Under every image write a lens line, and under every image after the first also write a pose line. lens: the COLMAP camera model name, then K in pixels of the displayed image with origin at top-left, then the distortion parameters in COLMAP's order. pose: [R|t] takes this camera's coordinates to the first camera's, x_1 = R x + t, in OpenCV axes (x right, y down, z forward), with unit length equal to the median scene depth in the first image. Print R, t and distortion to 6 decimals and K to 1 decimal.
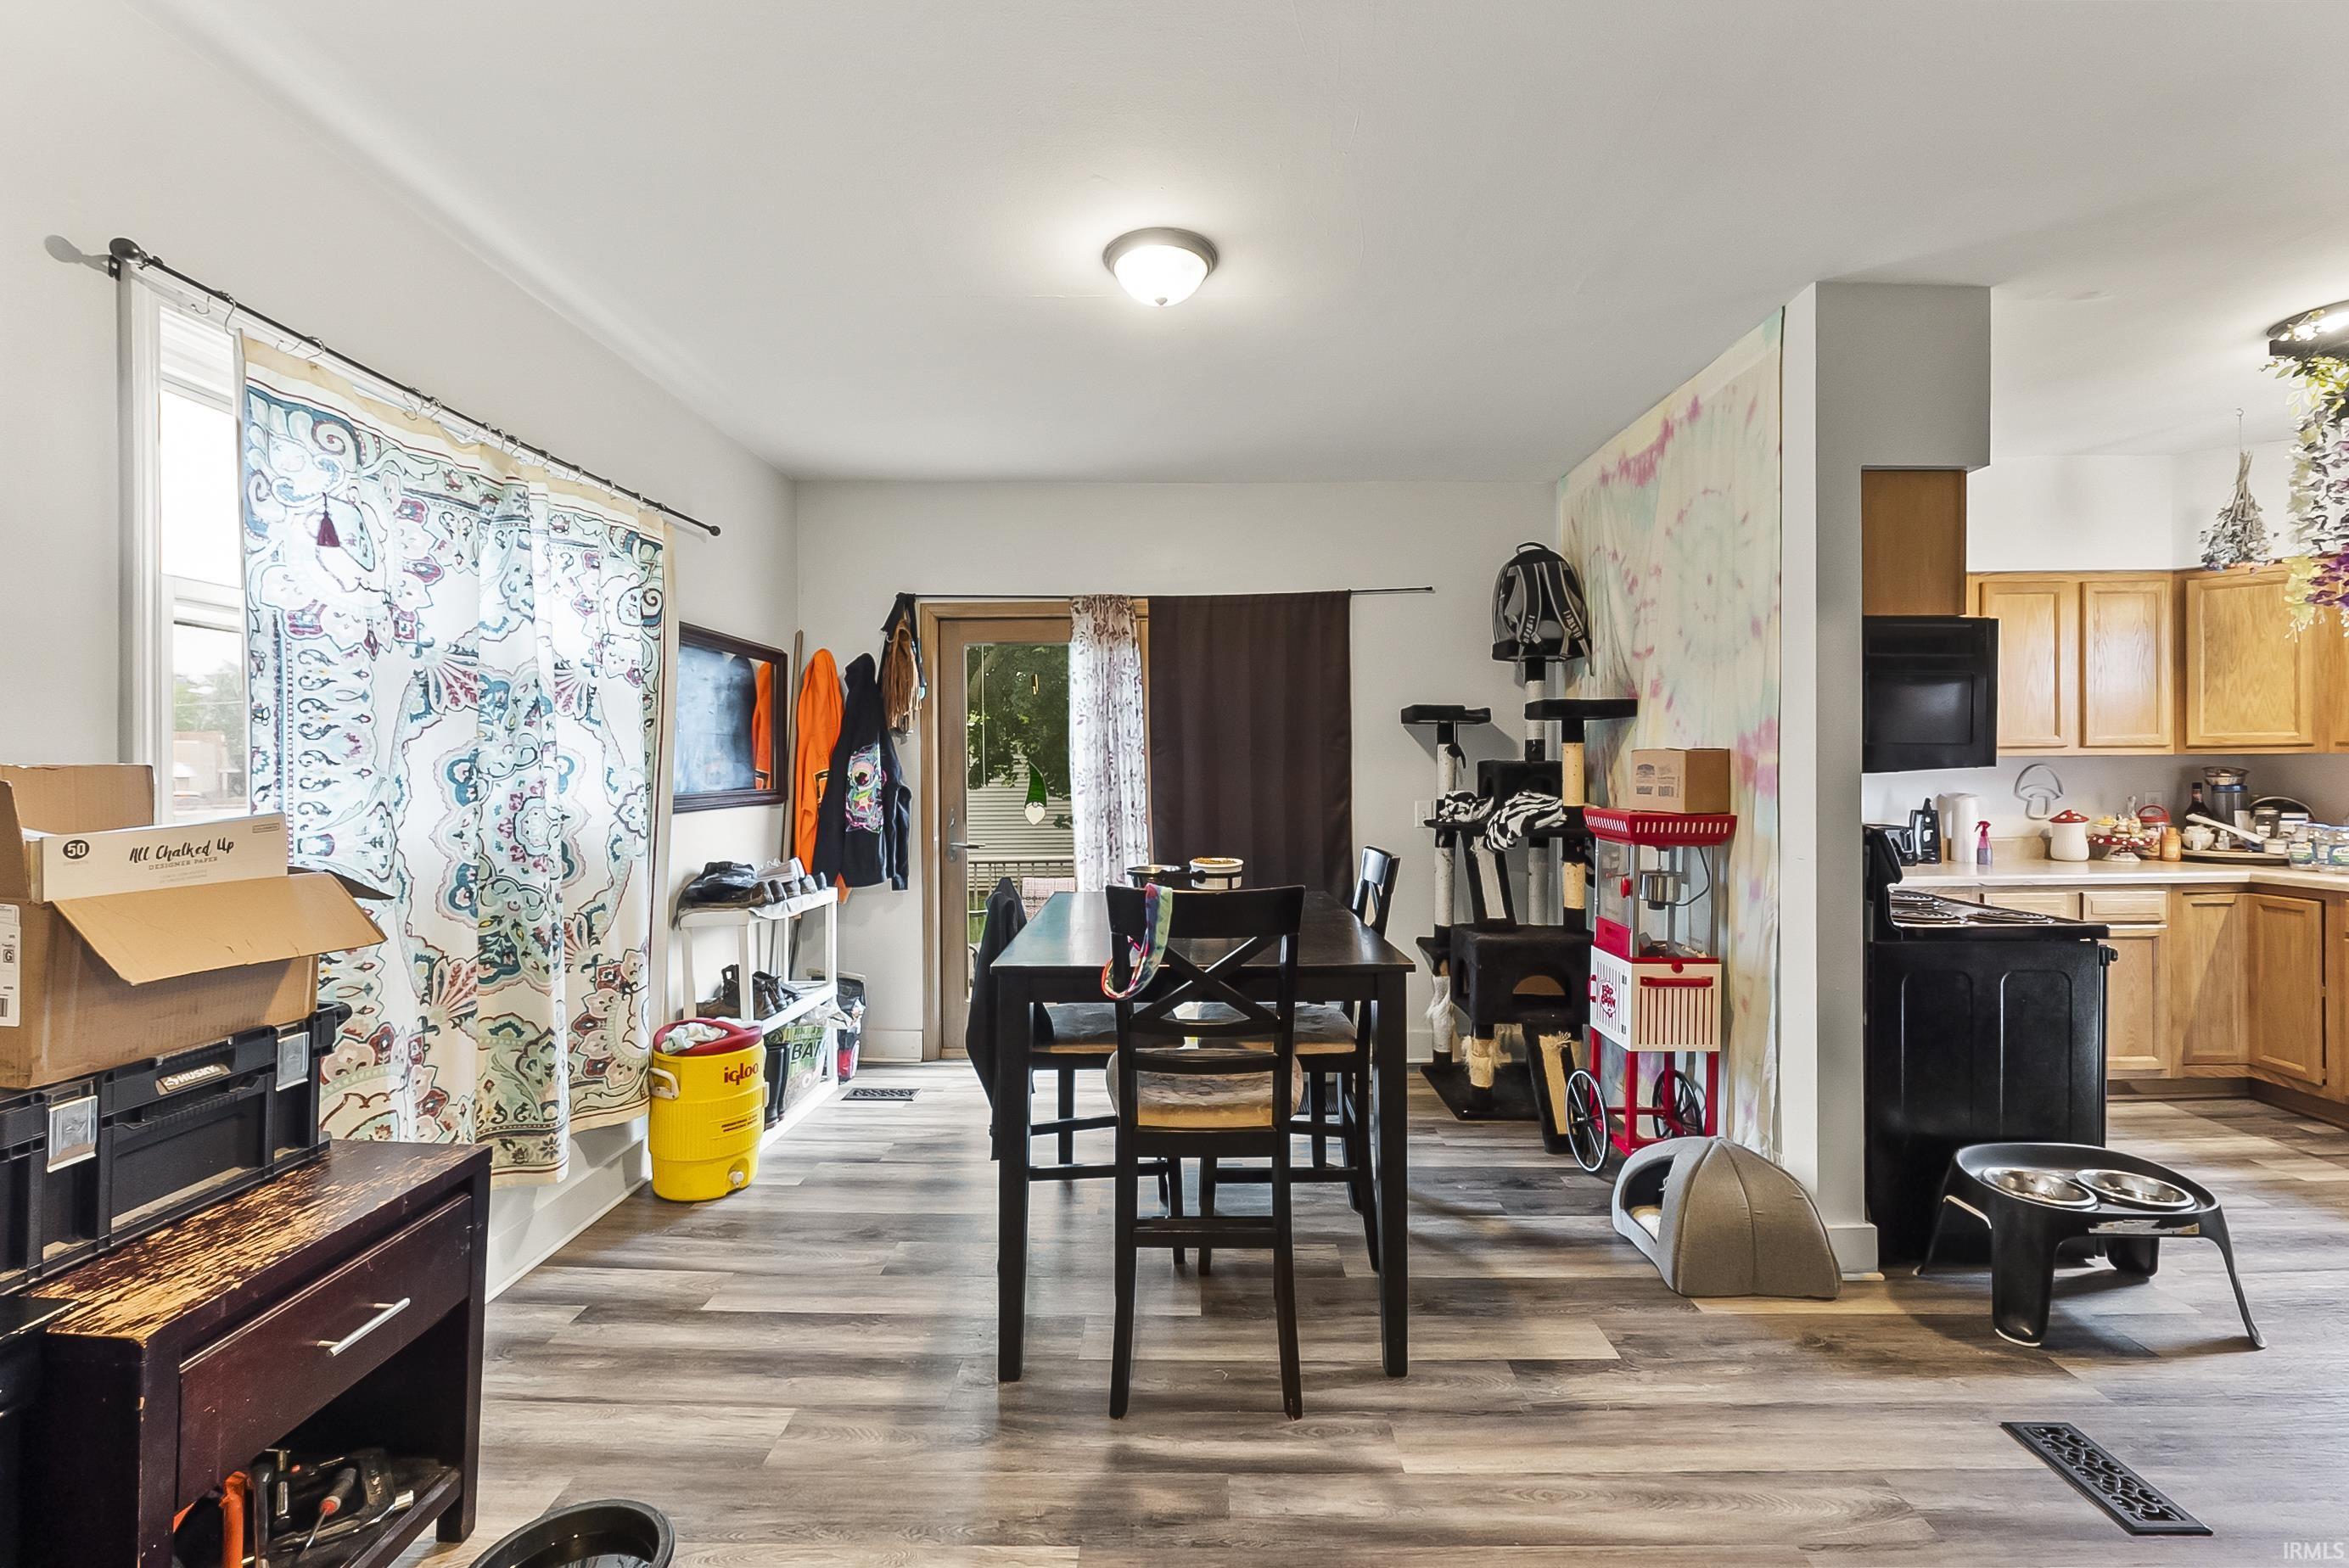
lens RADIAL K [[995.4, 0, 1190.5], [0, 995.4, 772.3], [0, 0, 1]] dist [-0.002792, -0.000254]
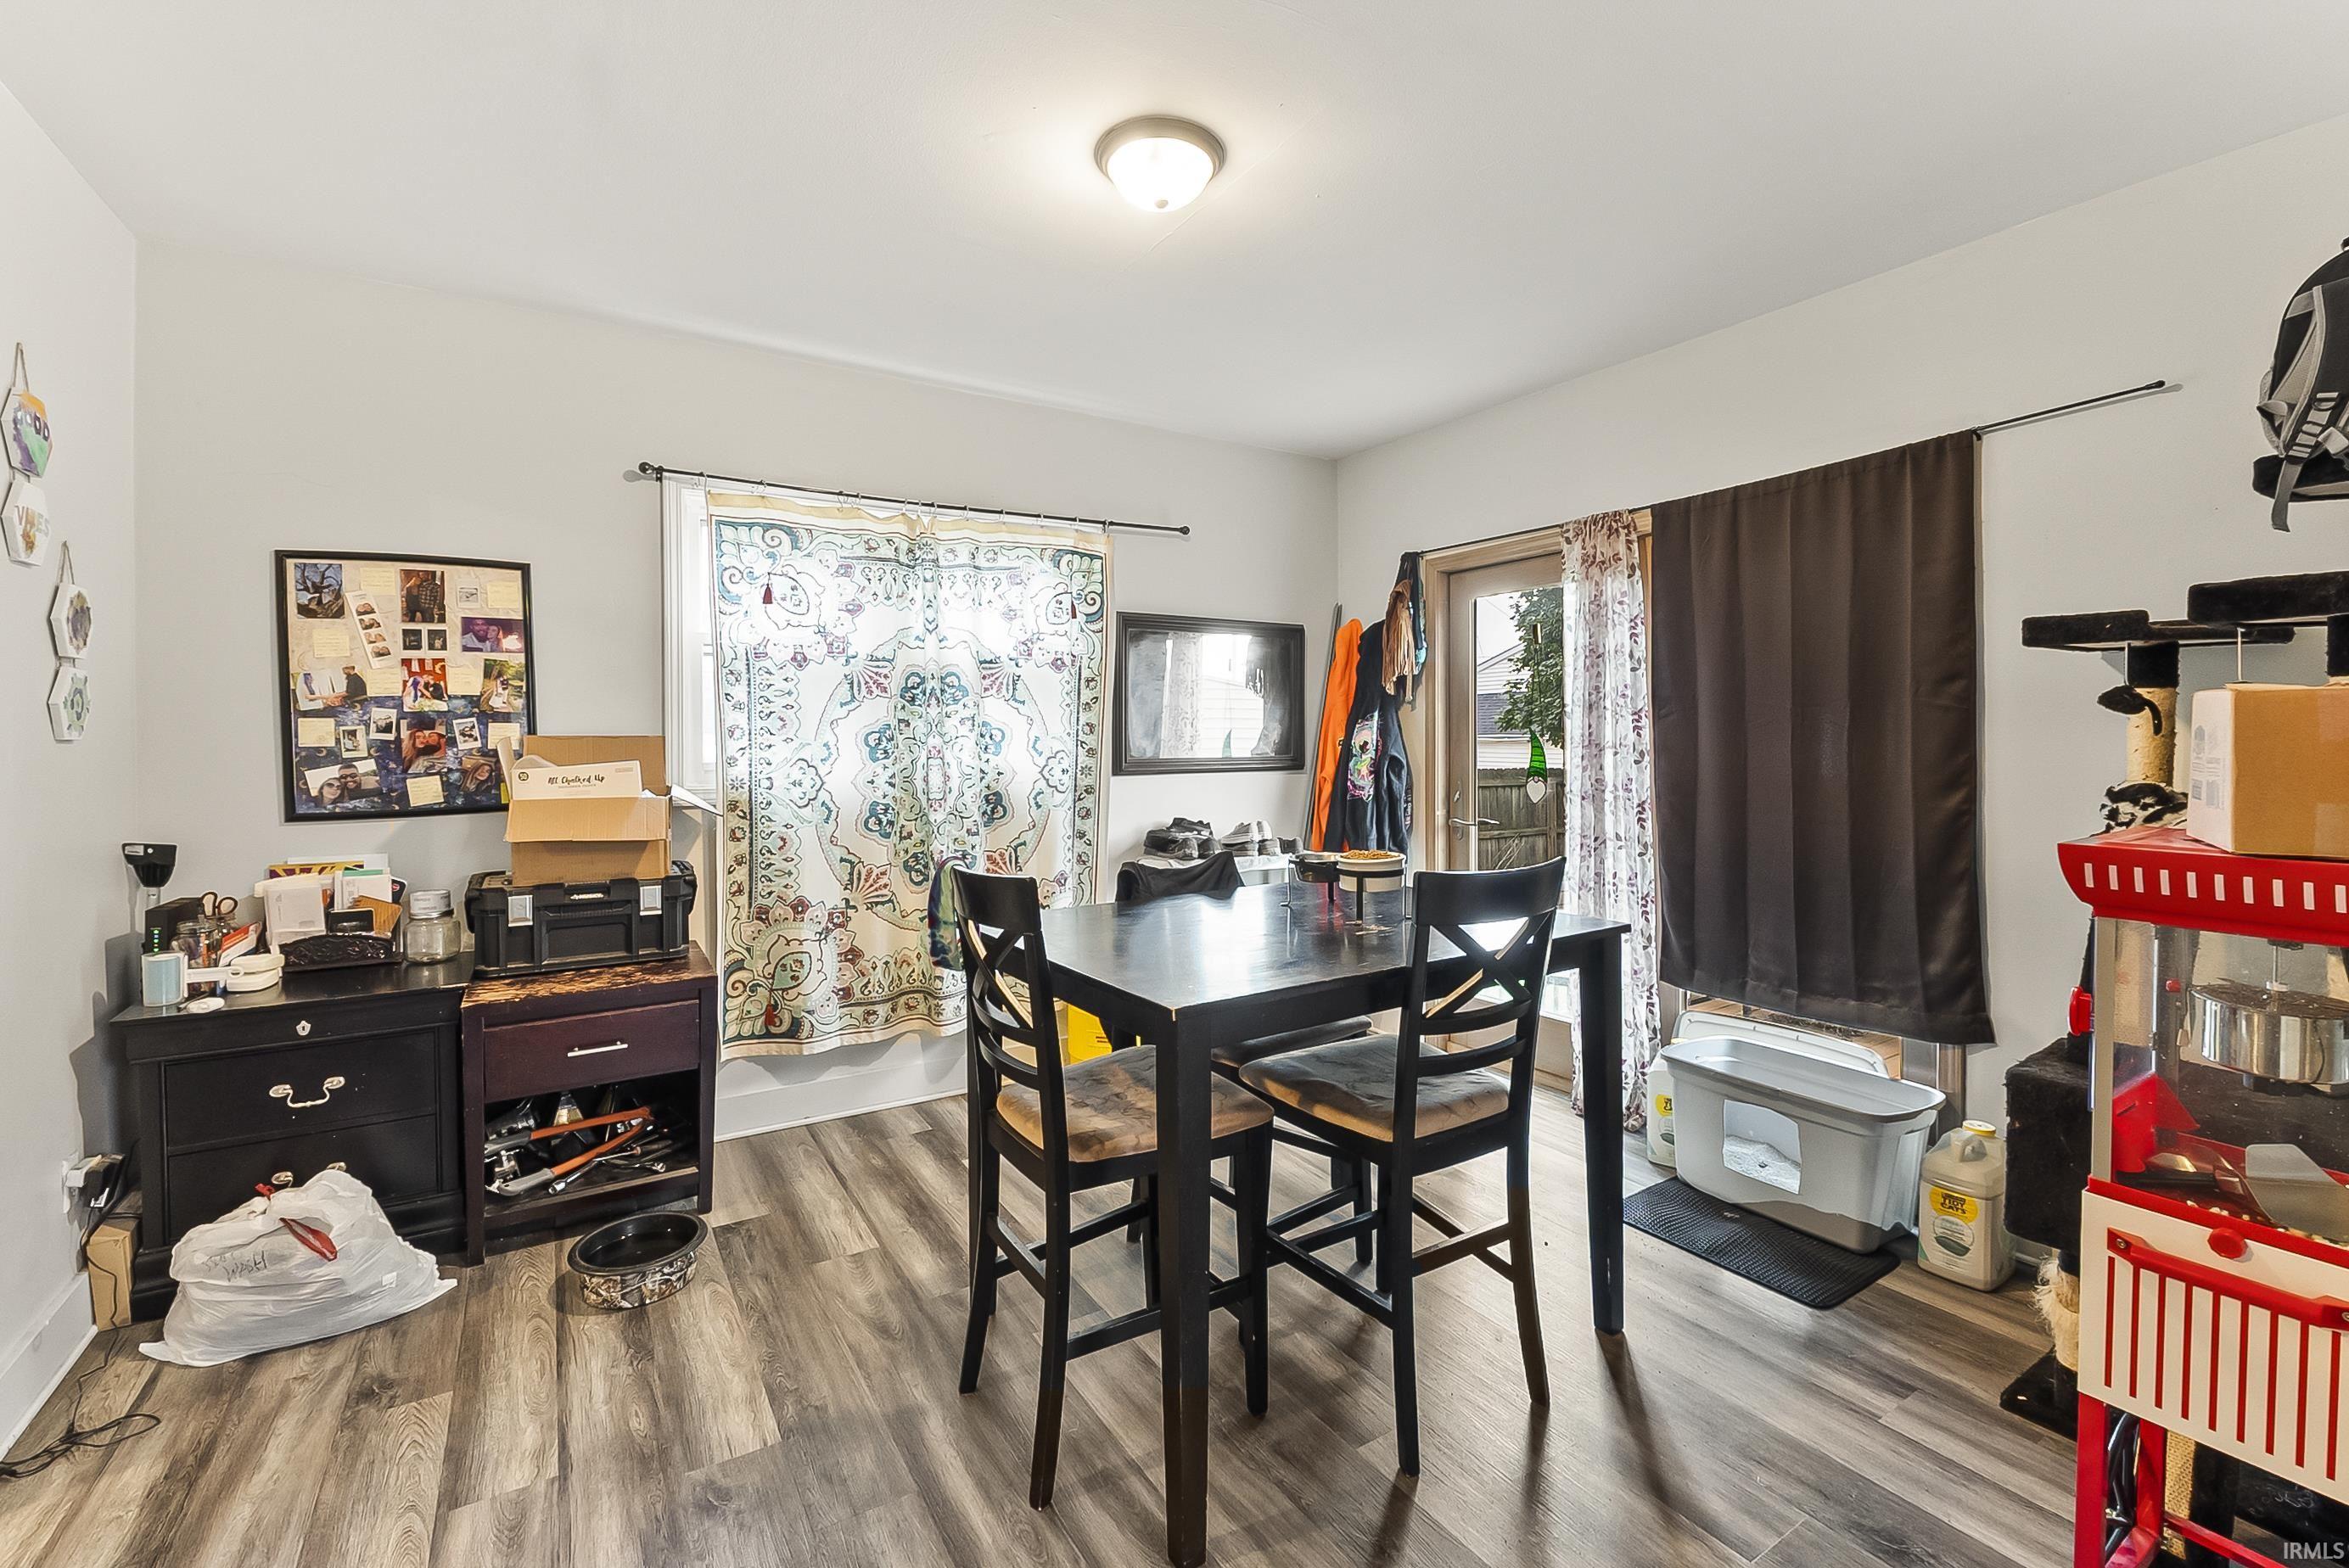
lens RADIAL K [[1005.3, 0, 1172.0], [0, 1005.3, 748.8], [0, 0, 1]] dist [-0.002104, -0.000076]
pose [[0.534170, 0.010135, -0.845316, 0.781158], [-0.002805, 0.999944, 0.010216, -0.003512], [0.845373, -0.003086, 0.534168, 0.571100]]
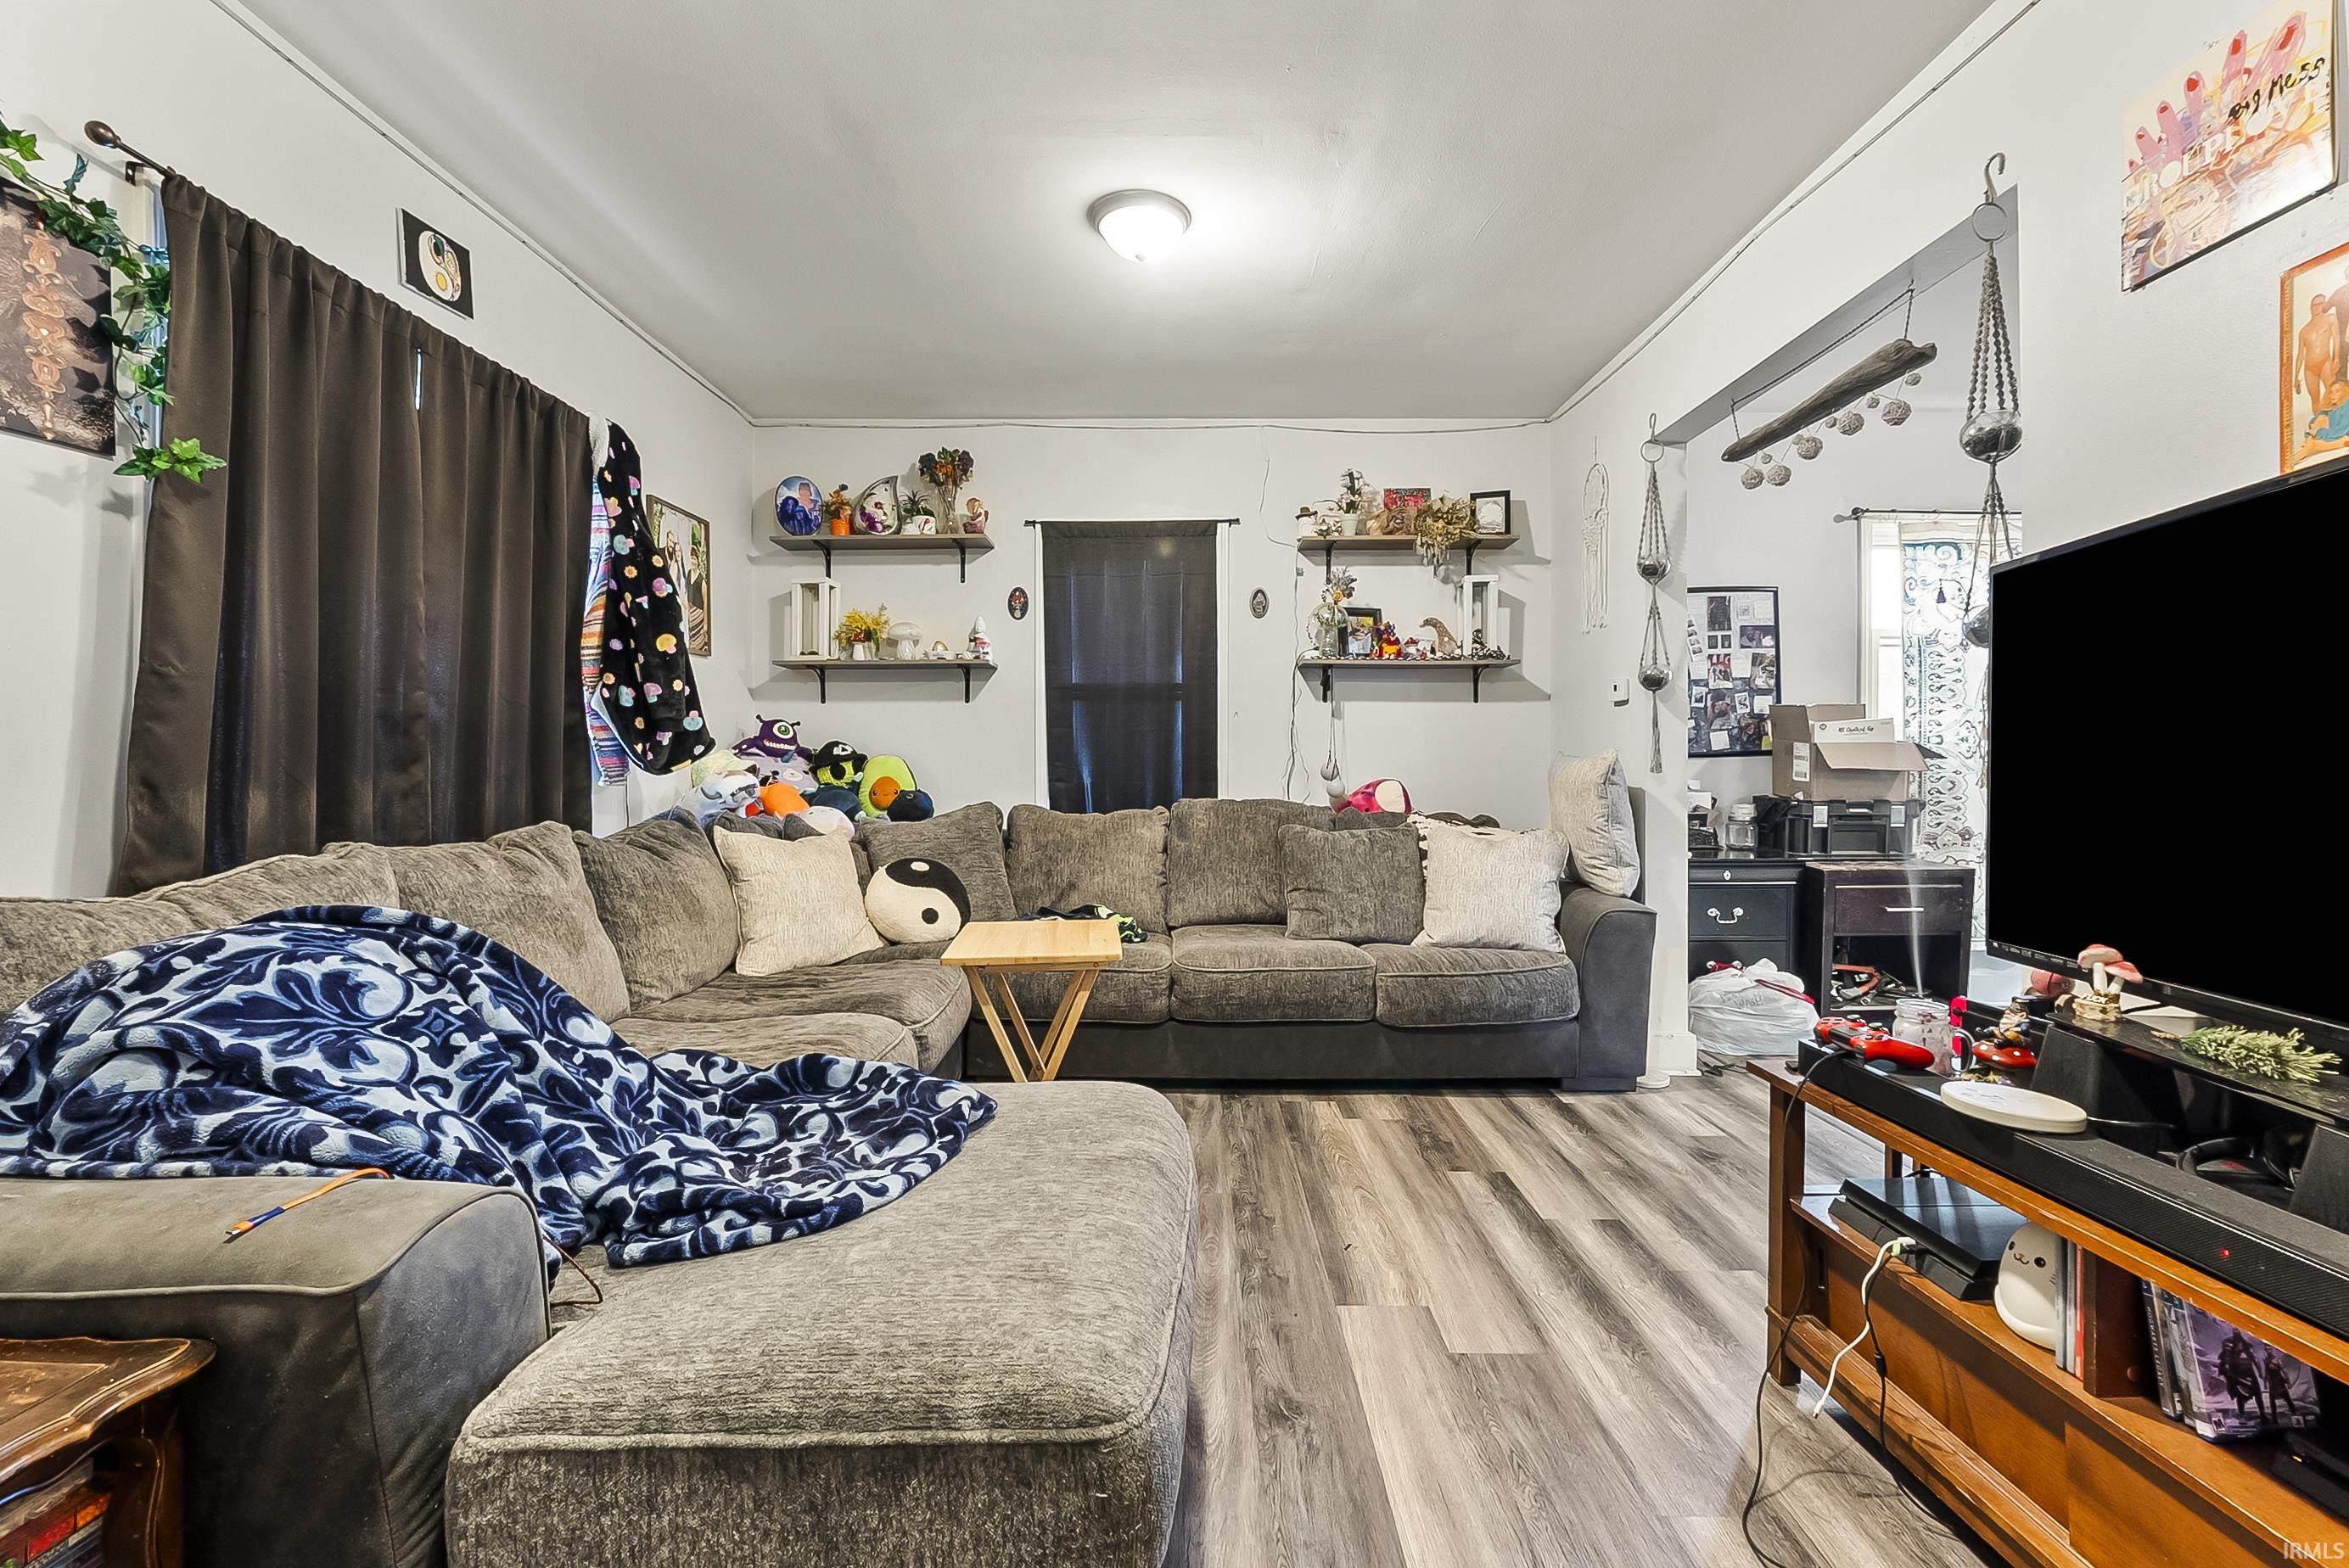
lens RADIAL K [[995.4, 0, 1190.5], [0, 995.4, 772.3], [0, 0, 1]] dist [-0.002792, -0.000254]
pose [[0.004435, 0.008437, -0.999955, 1.118515], [-0.002937, 0.999960, 0.008424, 0.111903], [0.999986, 0.002899, 0.004460, -0.562812]]
